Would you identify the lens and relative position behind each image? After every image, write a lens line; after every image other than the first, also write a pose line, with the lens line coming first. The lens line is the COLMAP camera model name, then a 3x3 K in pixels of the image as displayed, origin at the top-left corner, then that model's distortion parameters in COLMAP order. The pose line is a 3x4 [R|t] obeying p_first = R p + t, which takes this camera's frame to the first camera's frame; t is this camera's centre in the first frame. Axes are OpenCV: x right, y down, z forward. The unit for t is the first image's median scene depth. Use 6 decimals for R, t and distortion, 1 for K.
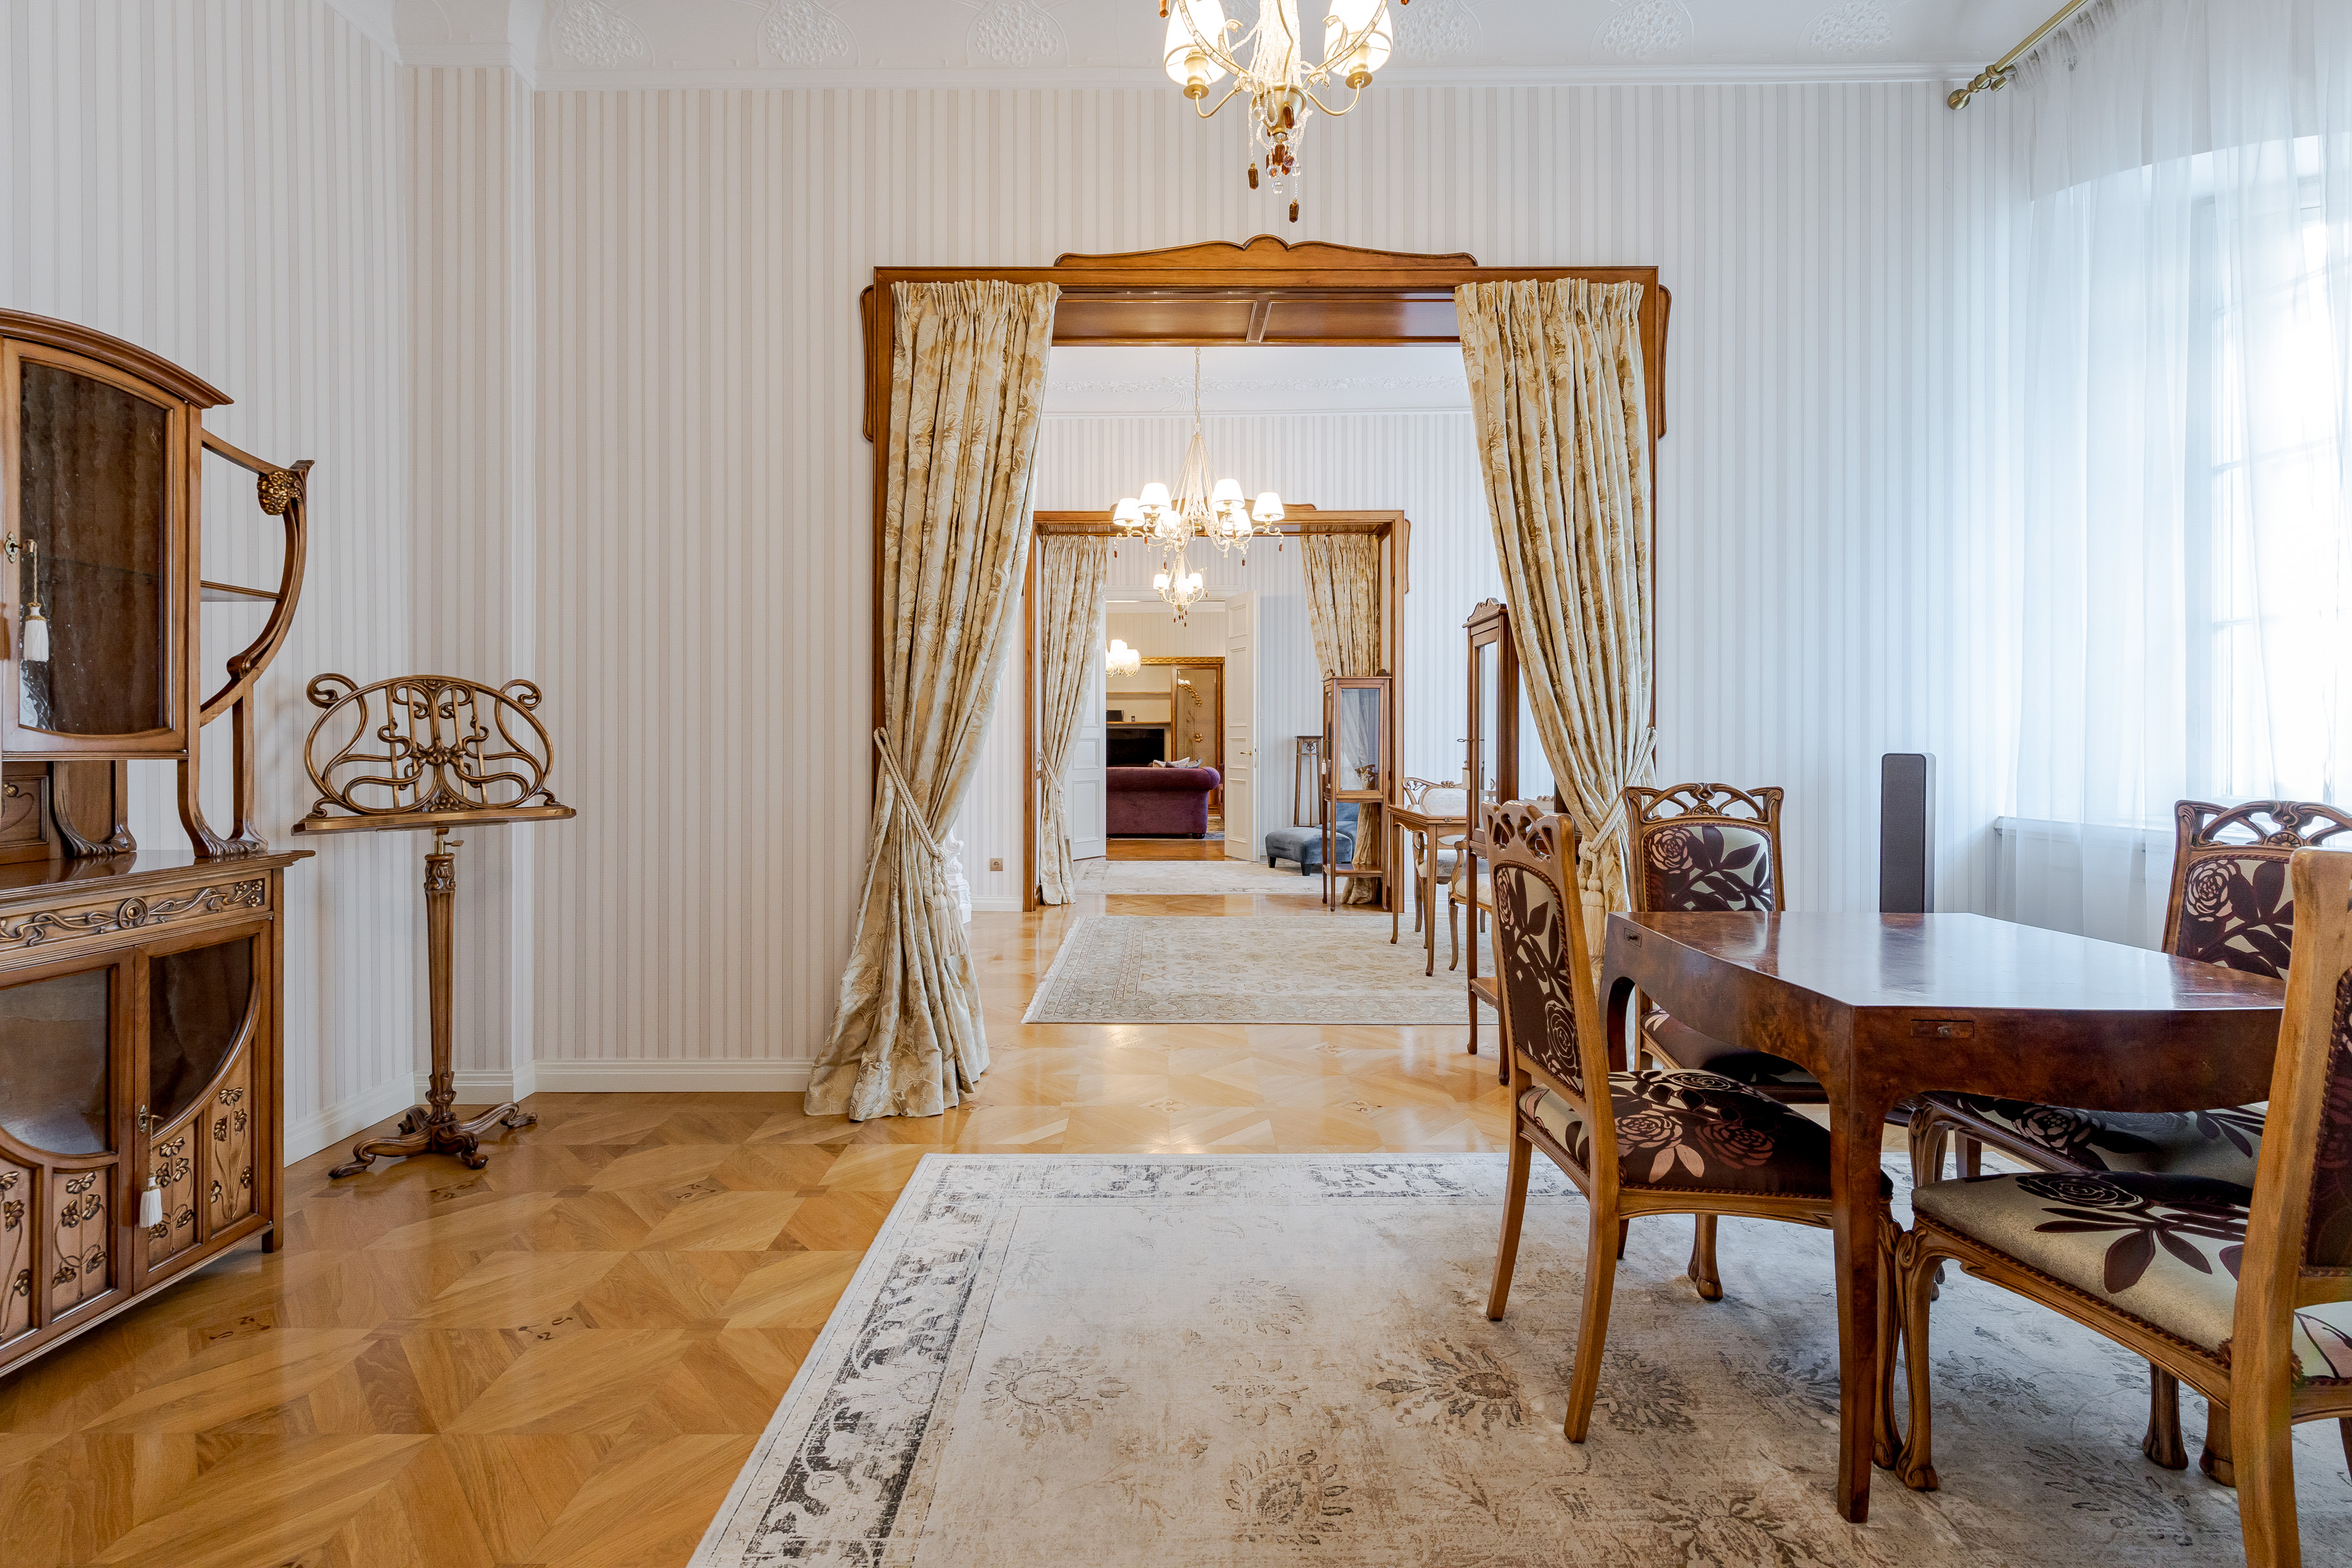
lens RADIAL K [[1036.6, 0, 1185.5], [0, 1036.6, 740.4], [0, 0, 1]] dist [0.003140, -0.000167]
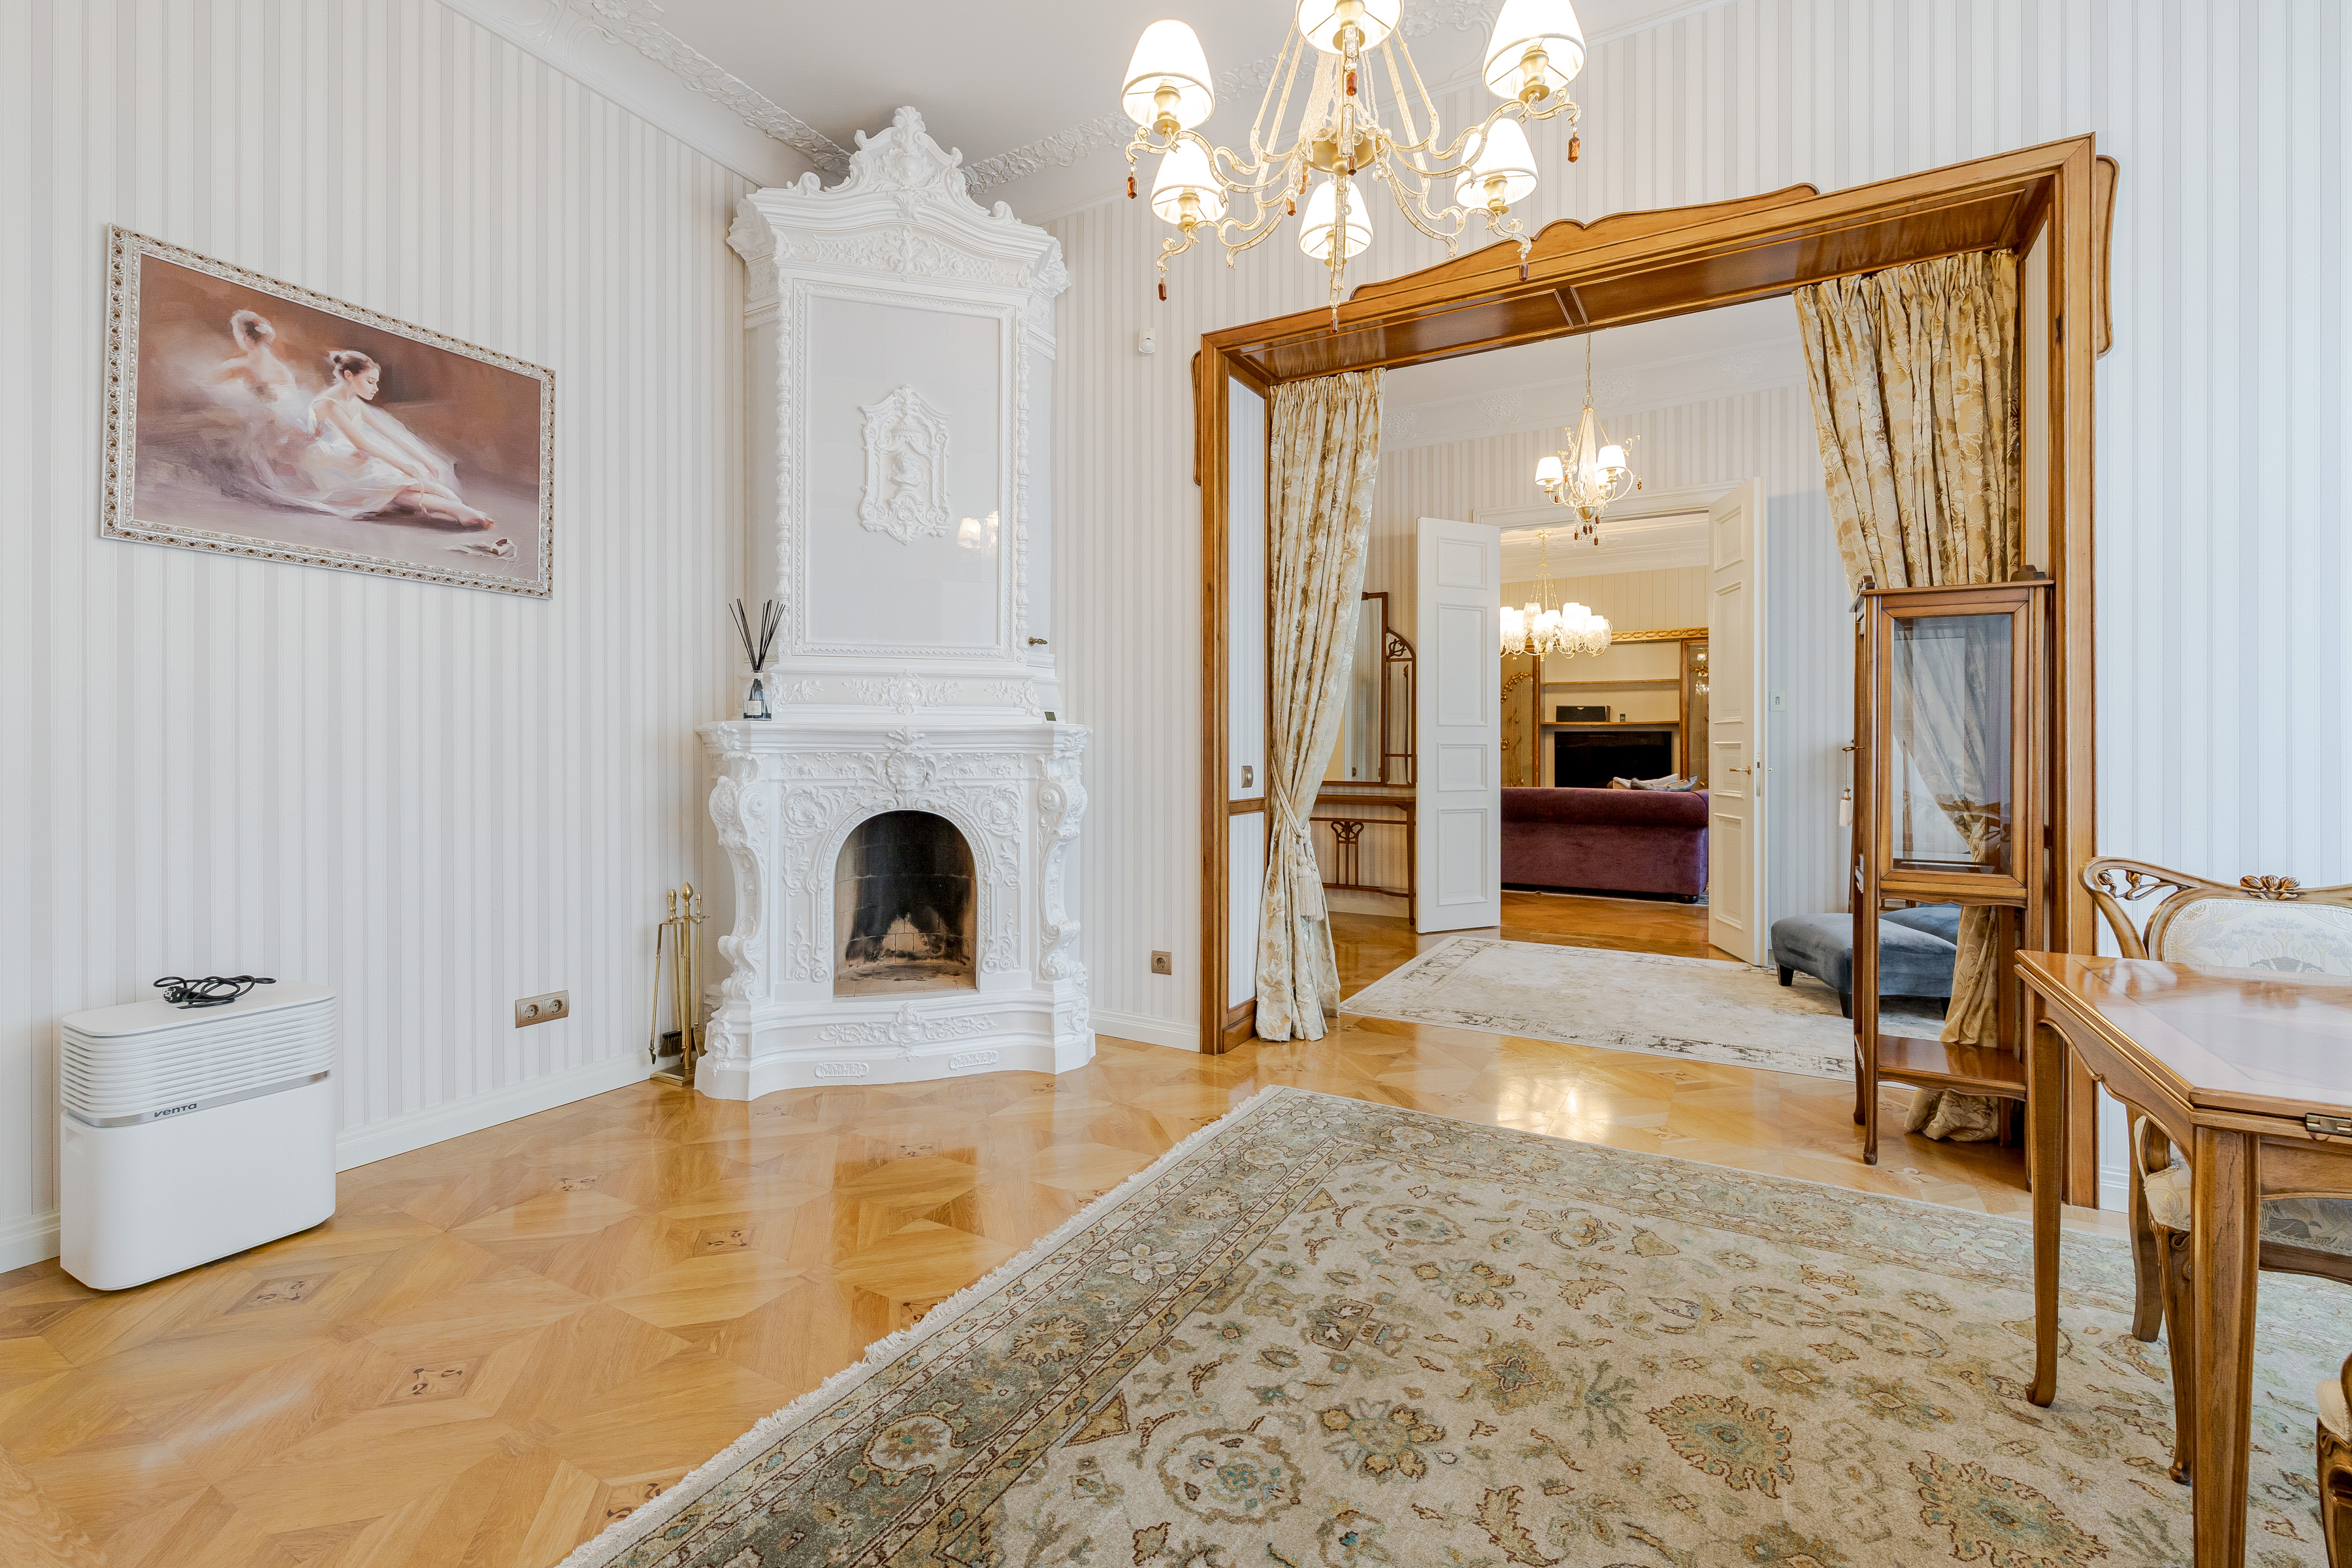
lens RADIAL K [[1036.6, 0, 1185.5], [0, 1036.6, 740.4], [0, 0, 1]] dist [0.003140, -0.000167]
pose [[0.862217, -0.002157, -0.506534, 0.111601], [-0.001813, 0.999971, -0.007345, 0.001306], [0.506535, 0.007252, 0.862189, 0.484238]]
